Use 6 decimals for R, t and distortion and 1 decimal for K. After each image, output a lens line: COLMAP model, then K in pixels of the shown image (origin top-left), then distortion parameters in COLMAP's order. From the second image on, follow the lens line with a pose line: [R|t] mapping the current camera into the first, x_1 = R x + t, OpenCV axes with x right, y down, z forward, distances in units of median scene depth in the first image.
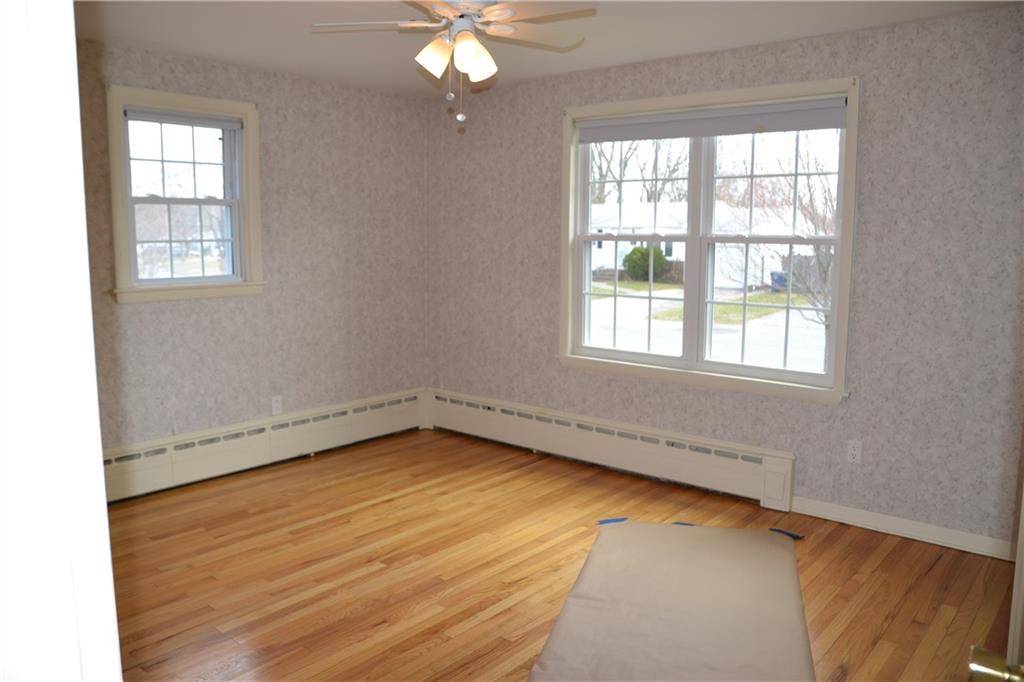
lens RADIAL K [[798.7, 0, 512.0], [0, 798.7, 341.0], [0, 0, 1]] dist [-0.025299, 0.002683]
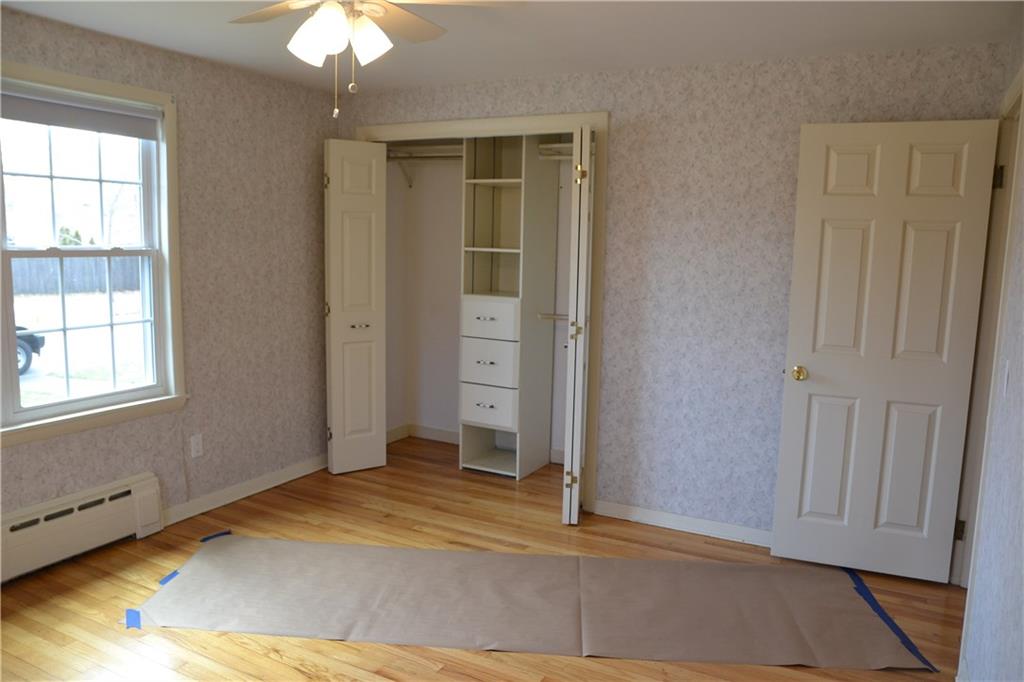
lens RADIAL K [[768.7, 0, 512.0], [0, 768.7, 341.0], [0, 0, 1]] dist [-0.030813, 0.005107]
pose [[-0.207664, -0.138889, 0.968290, -0.652888], [0.111708, 0.980026, 0.164530, -0.124806], [-0.971801, 0.142333, -0.188001, 0.768870]]
